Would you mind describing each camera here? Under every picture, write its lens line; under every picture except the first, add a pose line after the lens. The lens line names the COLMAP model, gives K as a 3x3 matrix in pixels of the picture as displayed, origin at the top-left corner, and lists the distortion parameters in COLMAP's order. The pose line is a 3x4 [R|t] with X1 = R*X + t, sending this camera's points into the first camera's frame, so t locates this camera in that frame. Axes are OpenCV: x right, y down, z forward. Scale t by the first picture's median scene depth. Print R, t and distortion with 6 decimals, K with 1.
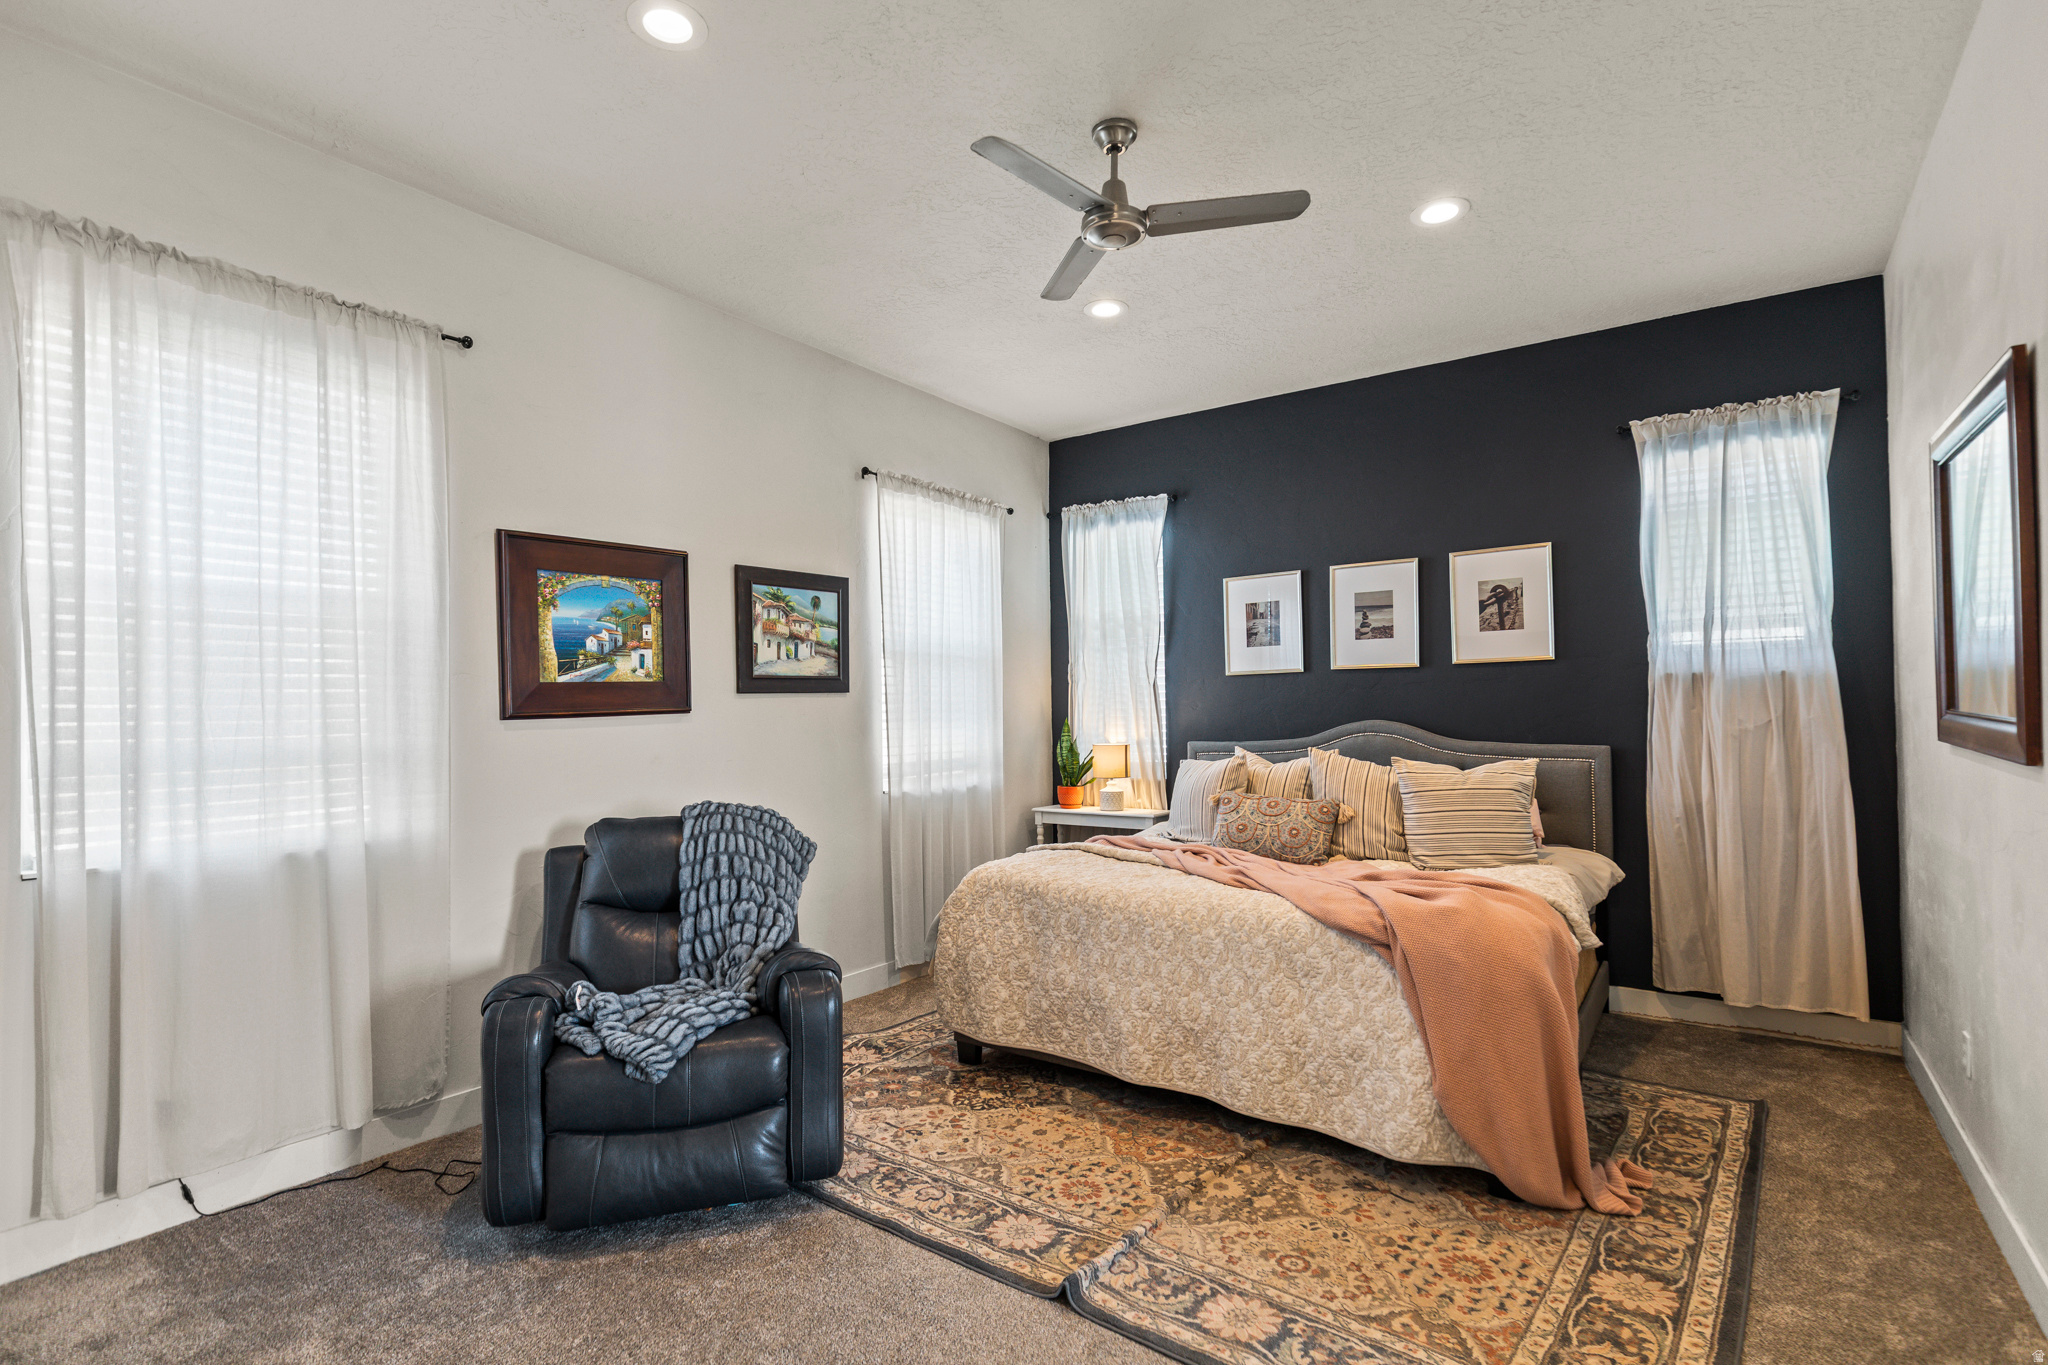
lens RADIAL K [[1009.0, 0, 991.9], [0, 1009.0, 703.9], [0, 0, 1]] dist [0.001670, -0.000389]
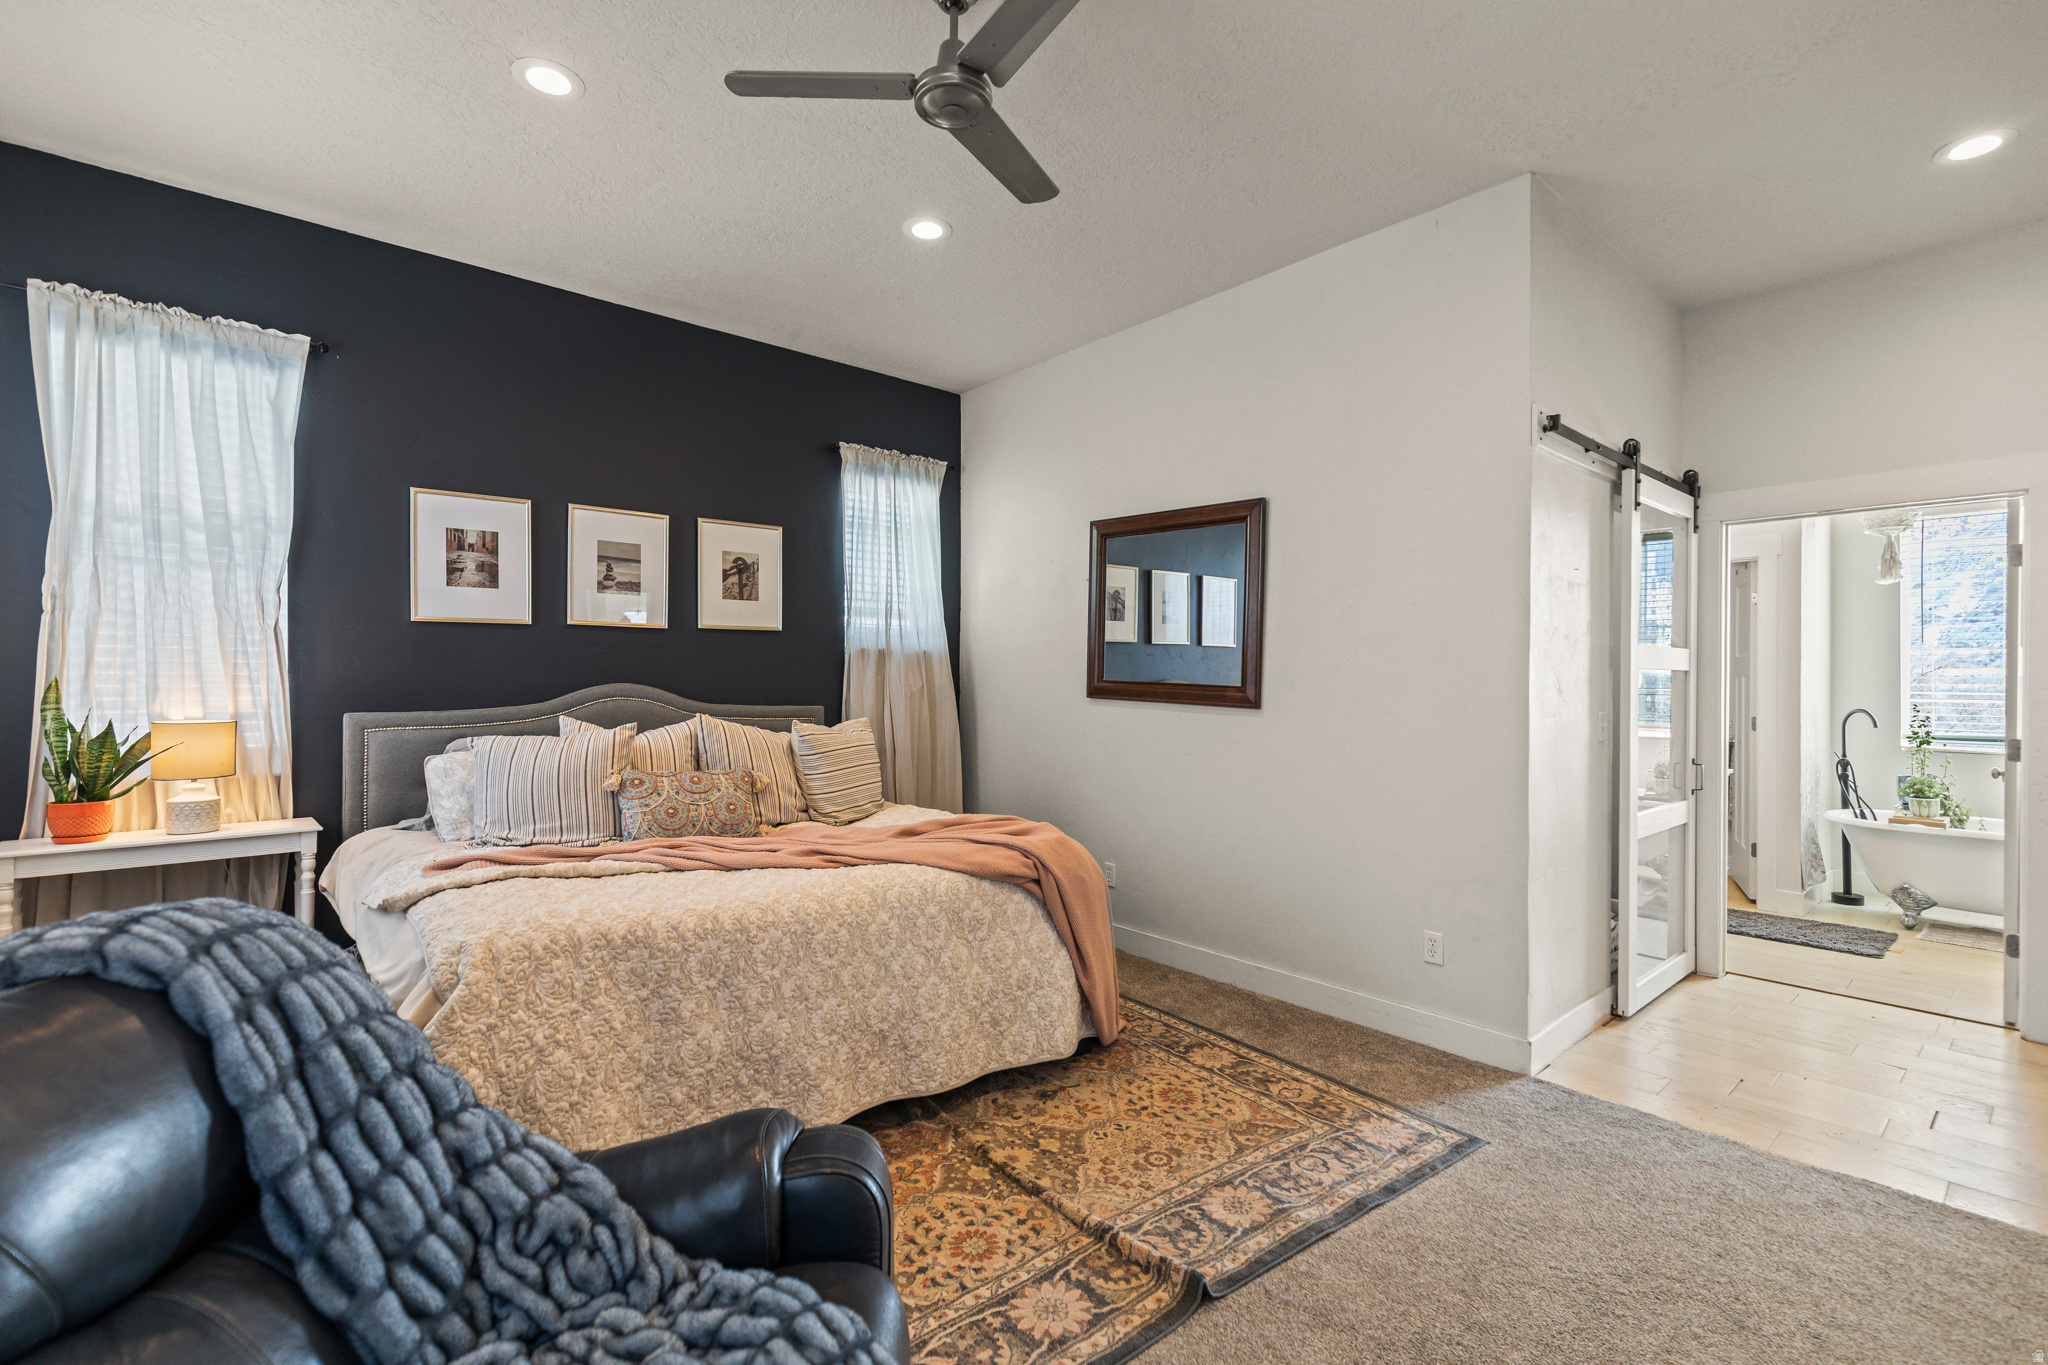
lens RADIAL K [[948.2, 0, 1027.9], [0, 948.2, 683.1], [0, 0, 1]] dist [0.008576, -0.000201]
pose [[0.193541, 0.006303, 0.981072, -0.468300], [-0.019254, 0.999811, -0.002625, 0.013071], [-0.980903, -0.018381, 0.193626, 0.563238]]
